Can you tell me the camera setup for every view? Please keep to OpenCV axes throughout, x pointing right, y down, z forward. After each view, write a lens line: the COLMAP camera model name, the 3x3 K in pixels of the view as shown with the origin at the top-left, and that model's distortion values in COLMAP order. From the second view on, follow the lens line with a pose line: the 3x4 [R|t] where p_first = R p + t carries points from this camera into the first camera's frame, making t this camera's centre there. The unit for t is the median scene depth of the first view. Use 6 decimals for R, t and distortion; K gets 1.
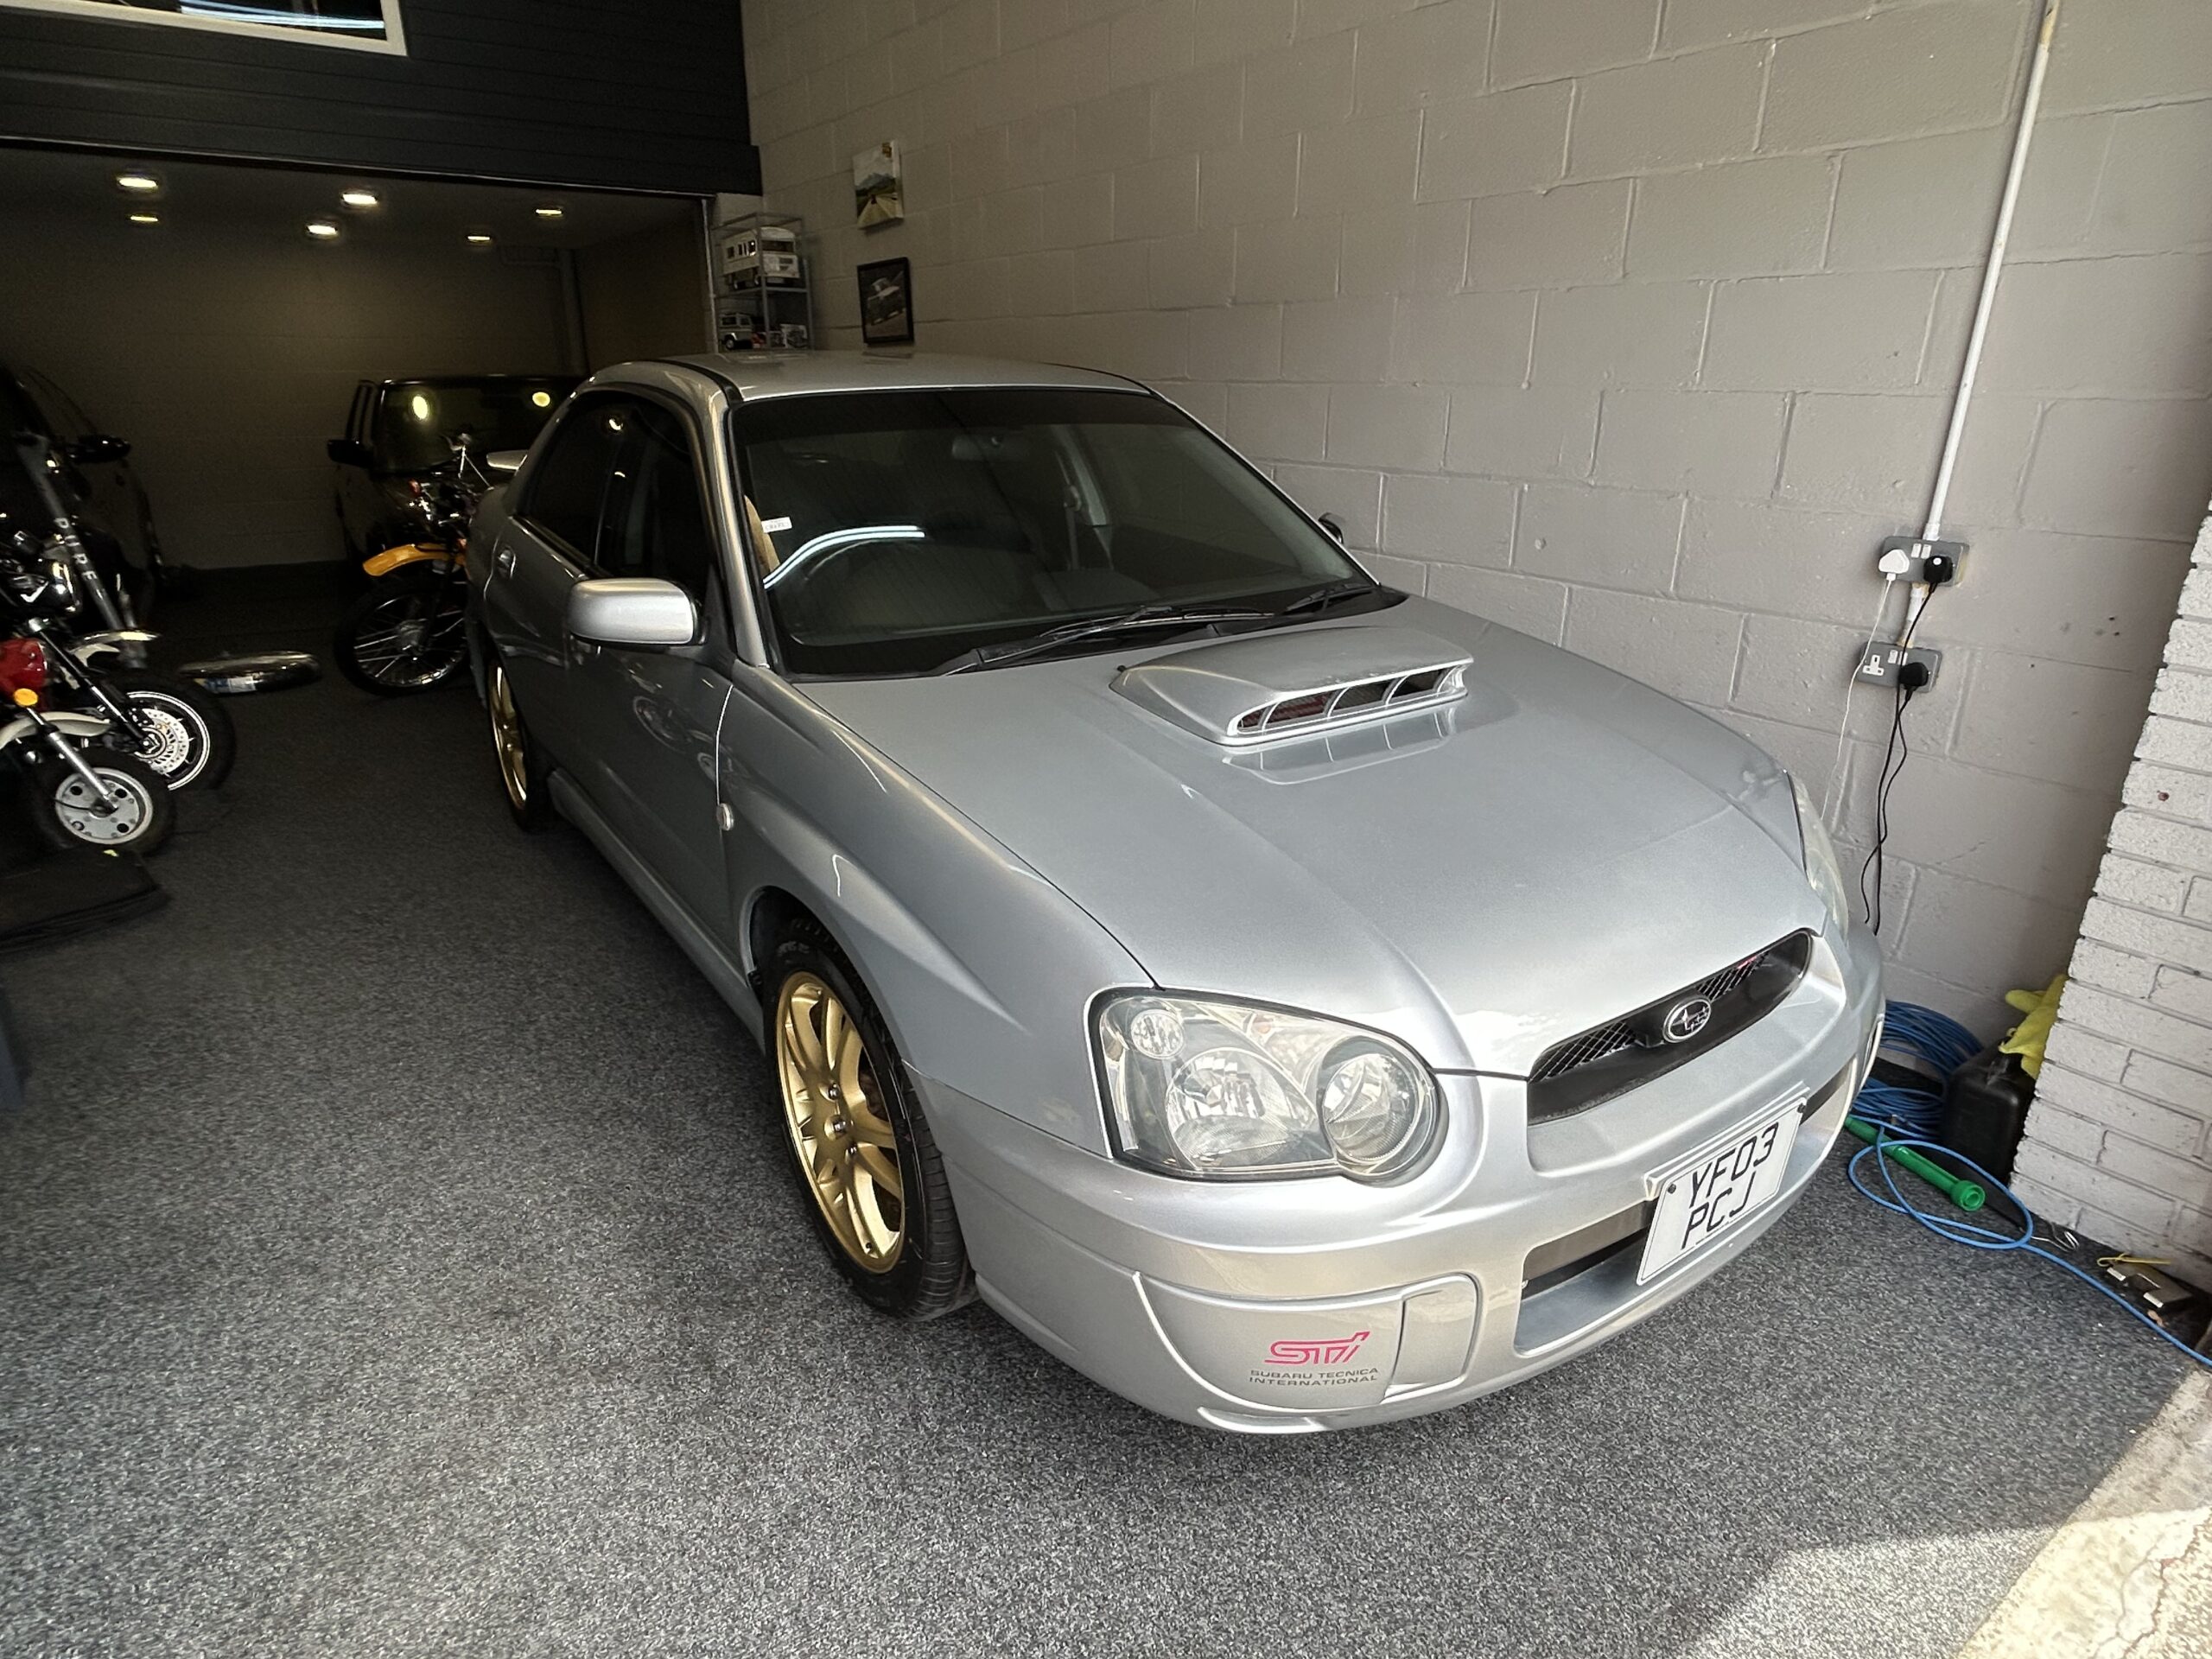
lens RADIAL K [[1215.6, 0, 1106.1], [0, 1215.6, 816.6], [0, 0, 1]] dist [-0.039298, 0.027784]
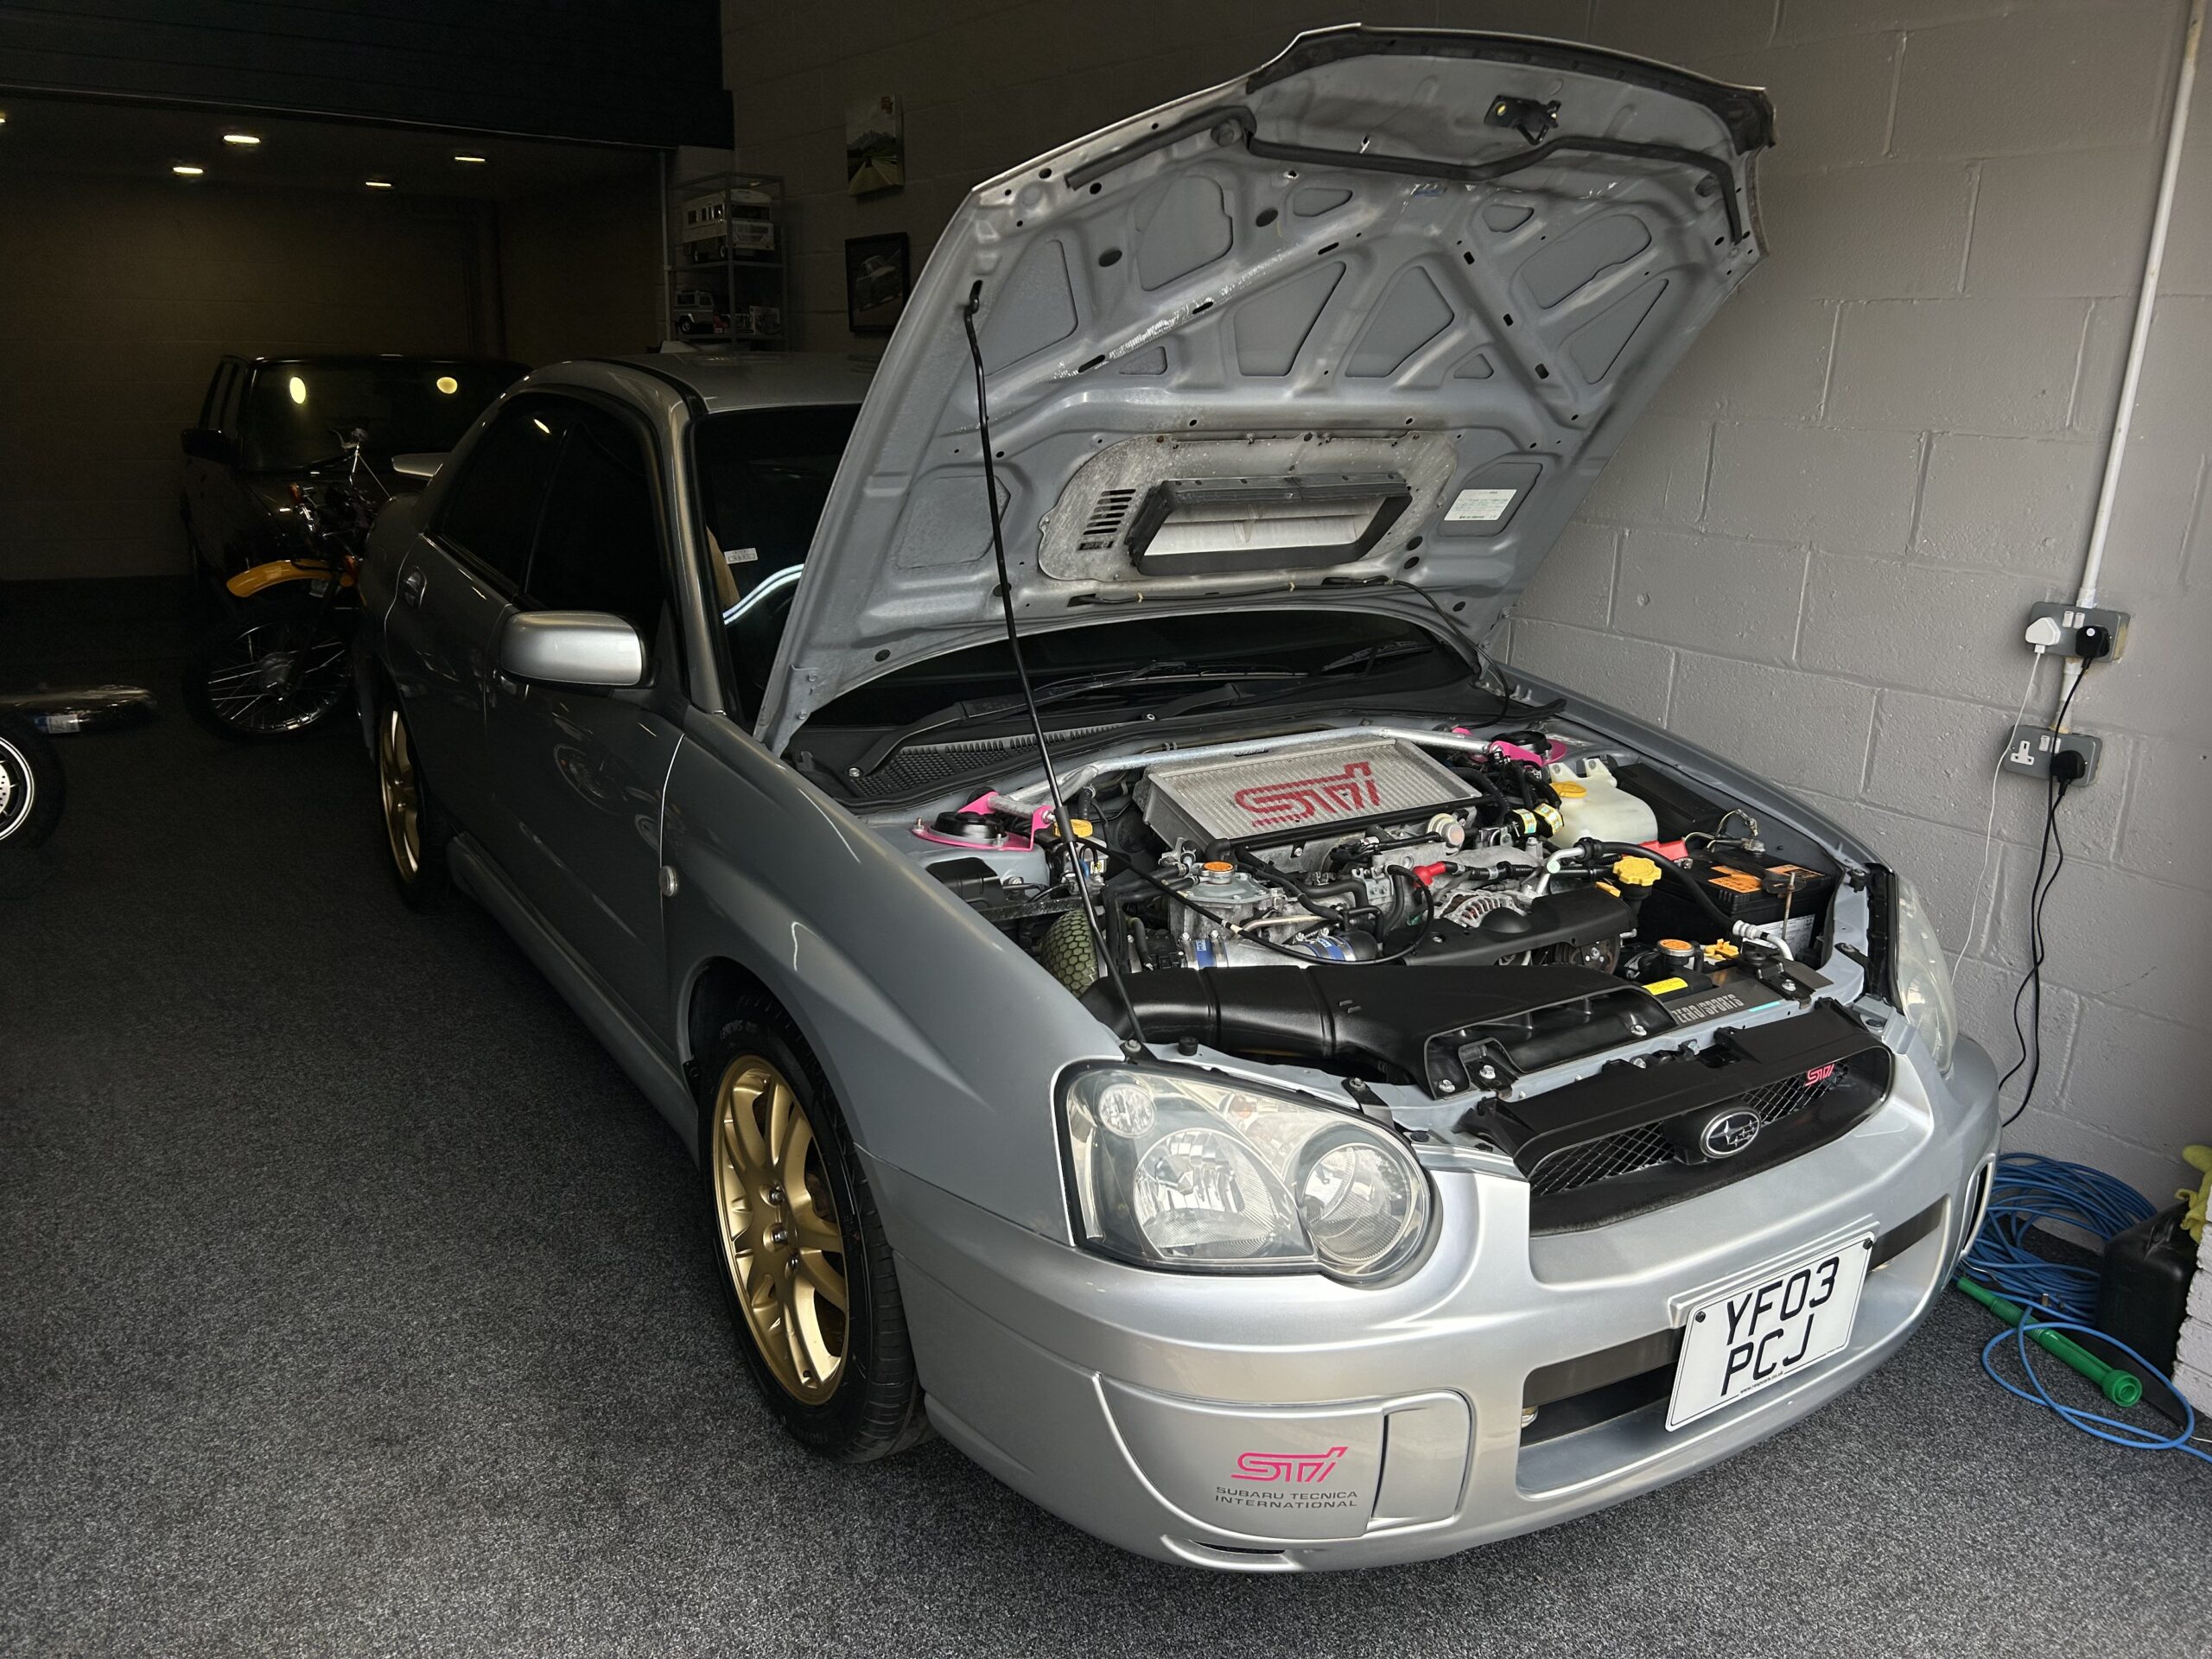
lens RADIAL K [[1659.4, 0, 1106.0], [0, 1659.4, 829.5], [0, 0, 1]] dist [-0.003243, -0.001824]
pose [[0.999011, 0.031862, -0.031013, 0.039532], [-0.034005, 0.996879, -0.071248, 0.036600], [0.028646, 0.072232, 0.996976, -0.194890]]
